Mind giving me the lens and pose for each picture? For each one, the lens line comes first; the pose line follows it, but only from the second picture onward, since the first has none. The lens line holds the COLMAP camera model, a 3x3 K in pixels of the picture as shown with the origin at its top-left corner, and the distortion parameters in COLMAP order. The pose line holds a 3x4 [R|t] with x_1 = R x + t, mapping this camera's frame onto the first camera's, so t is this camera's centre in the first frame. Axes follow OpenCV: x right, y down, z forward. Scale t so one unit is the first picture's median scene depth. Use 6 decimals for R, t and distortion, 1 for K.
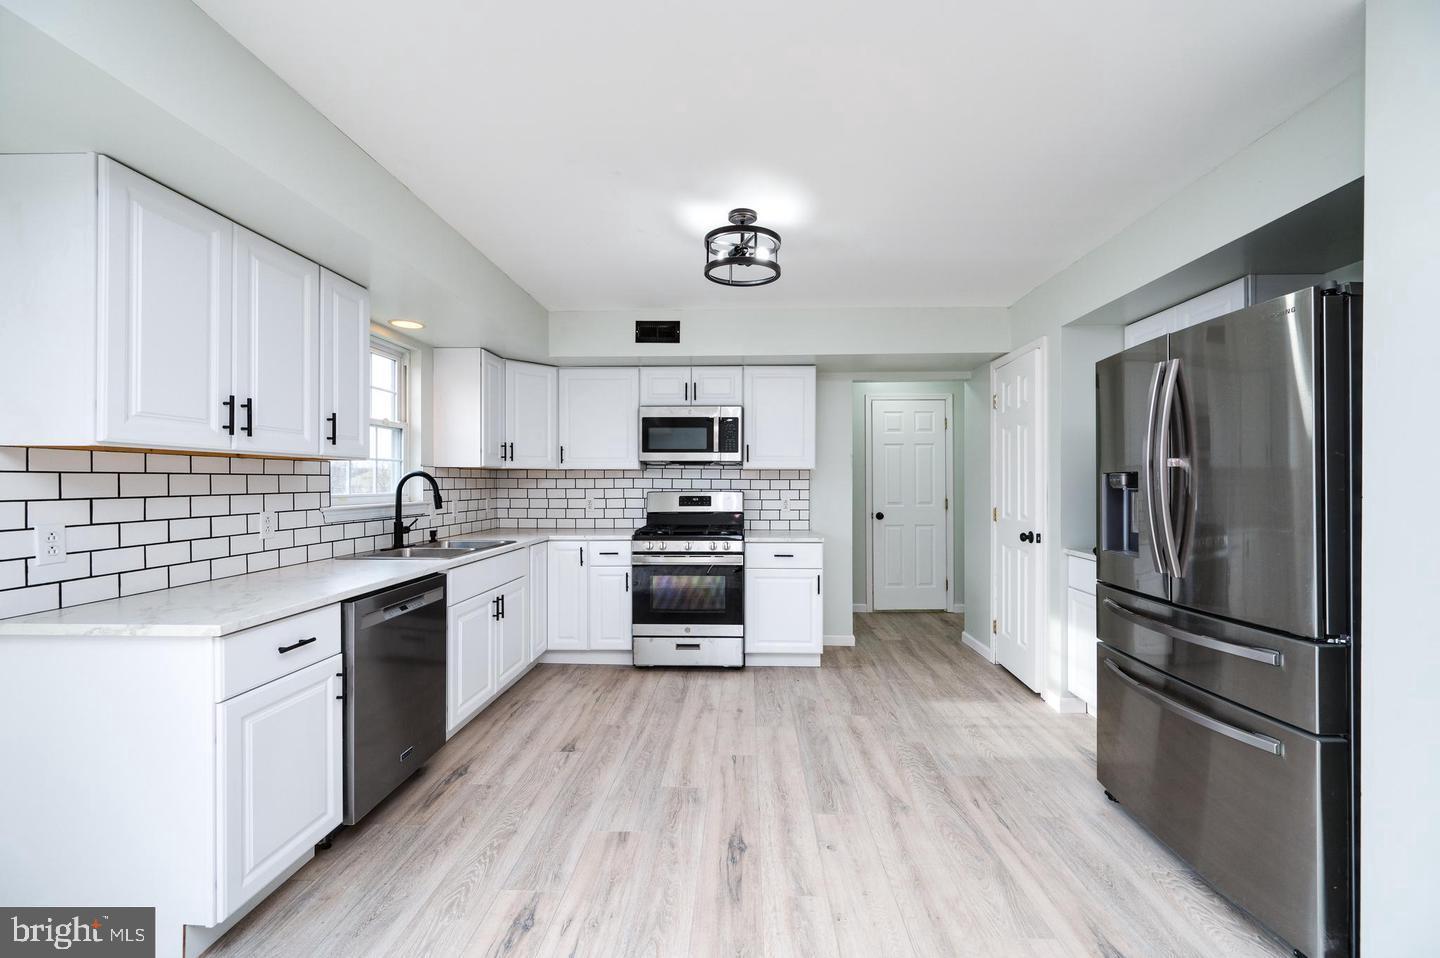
lens RADIAL K [[568.5, 0, 726.5], [0, 568.5, 483.8], [0, 0, 1]] dist [-0.000743, -0.000180]
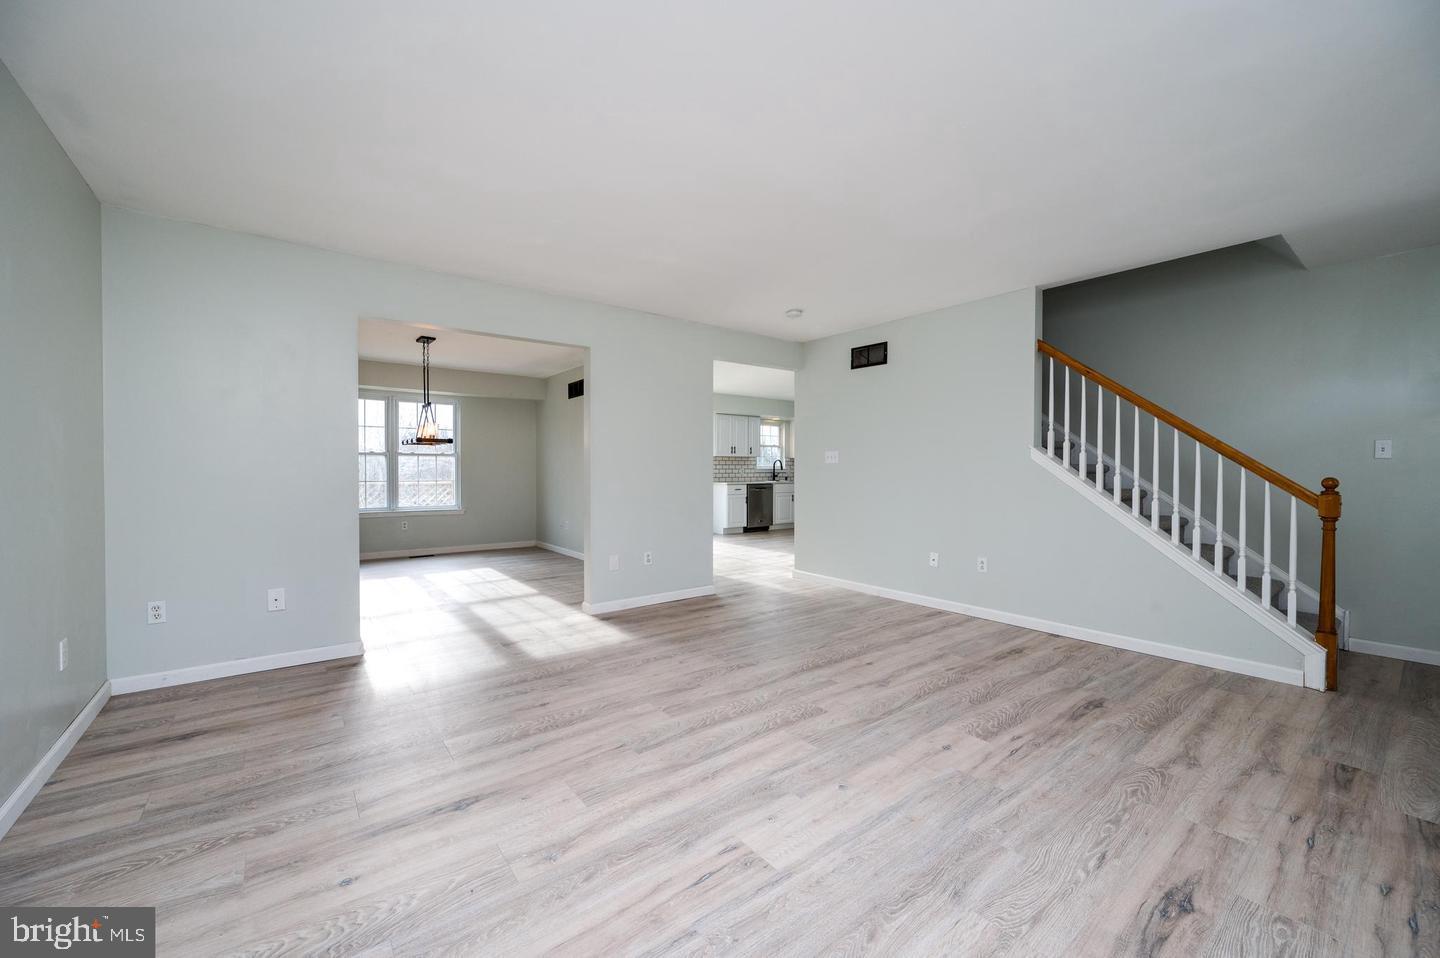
lens RADIAL K [[565.4, 0, 723.1], [0, 565.4, 476.6], [0, 0, 1]] dist [-0.001181, 0.000004]
pose [[0.641902, 0.010149, -0.766720, 2.174436], [-0.003189, 0.999939, 0.010566, 0.054669], [0.766780, -0.004338, 0.641895, -1.722254]]
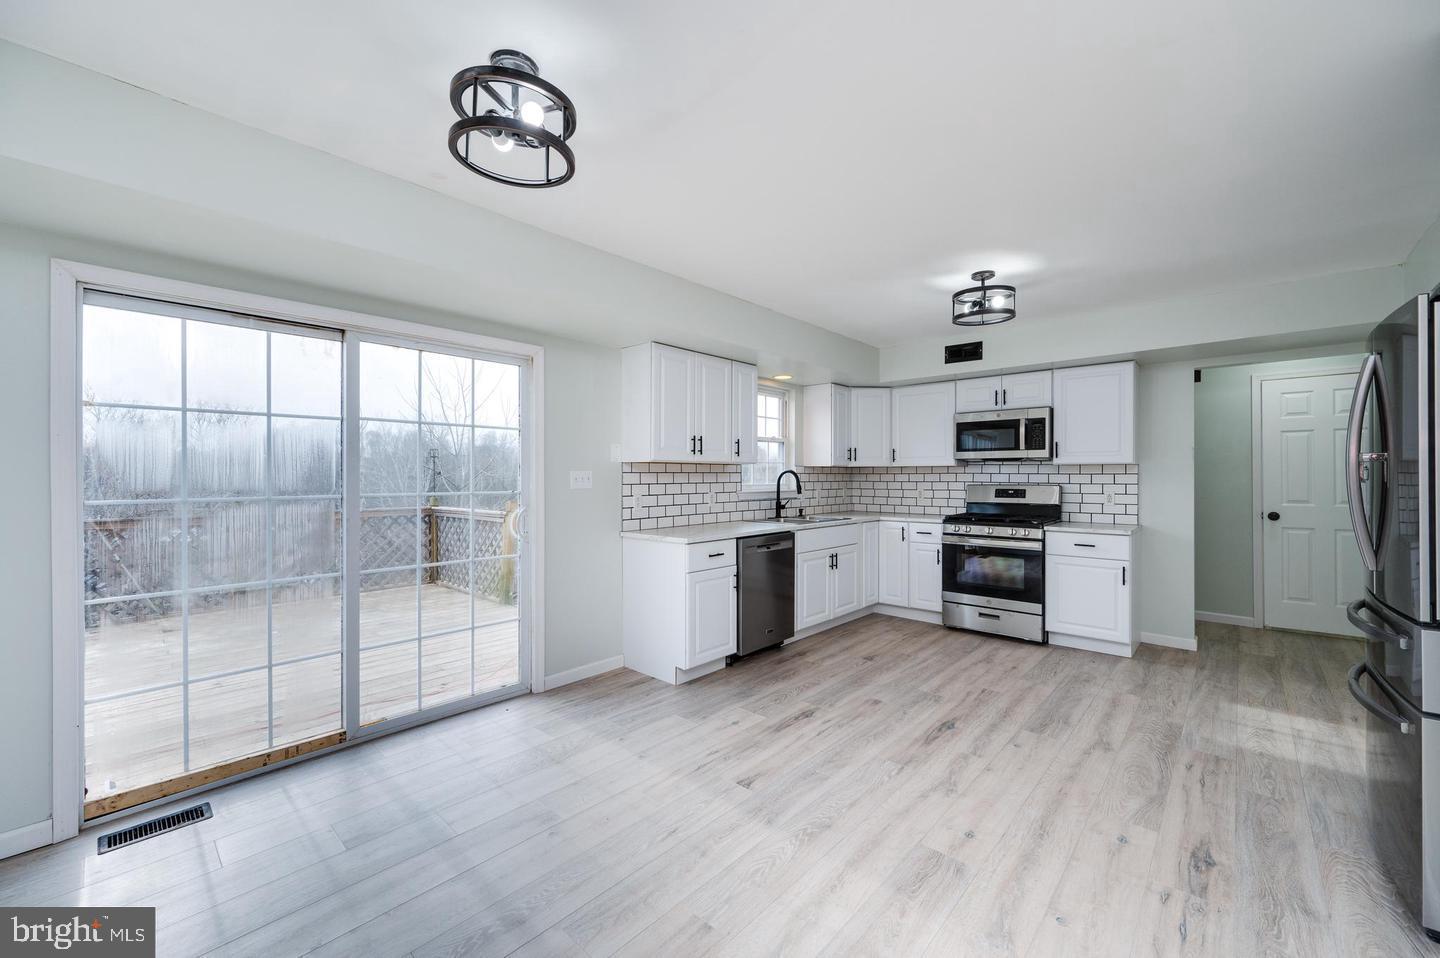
lens RADIAL K [[565.4, 0, 723.1], [0, 565.4, 476.6], [0, 0, 1]] dist [-0.001181, 0.000004]
pose [[0.762005, -0.000078, -0.647571, 0.362095], [-0.001407, 0.999997, -0.001775, 0.000026], [0.647570, 0.002264, 0.762003, -0.336800]]
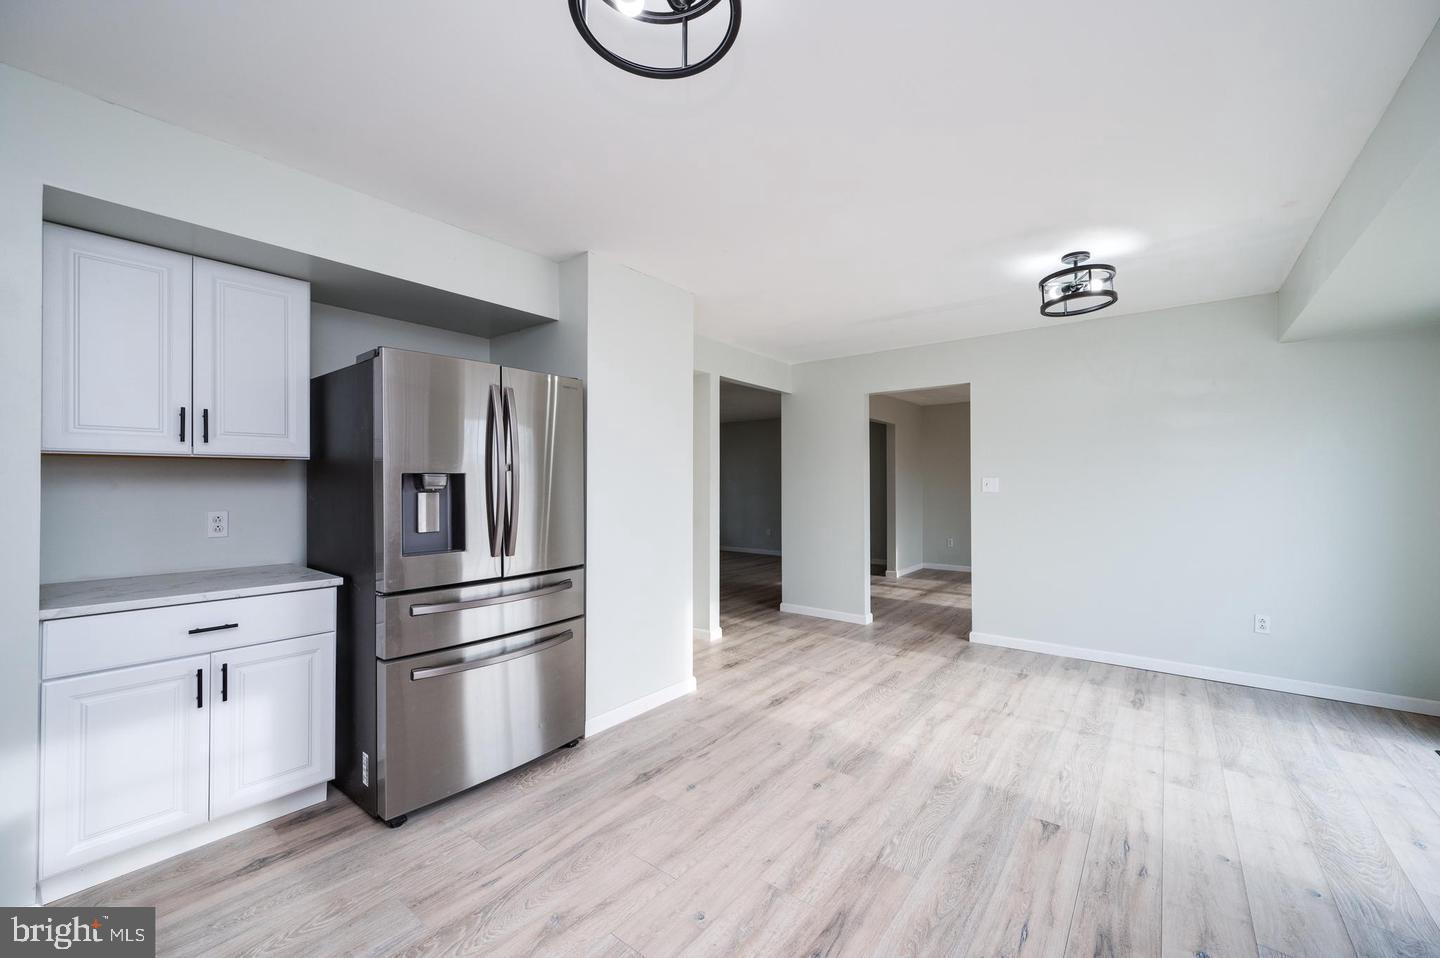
lens RADIAL K [[569.4, 0, 720.0], [0, 569.4, 479.0], [0, 0, 1]] dist [0.000209, -0.000021]
pose [[-0.810672, 0.008559, 0.585438, -0.233036], [0.004566, 0.999955, -0.008297, 0.001952], [-0.585482, -0.004053, -0.810675, 1.151497]]
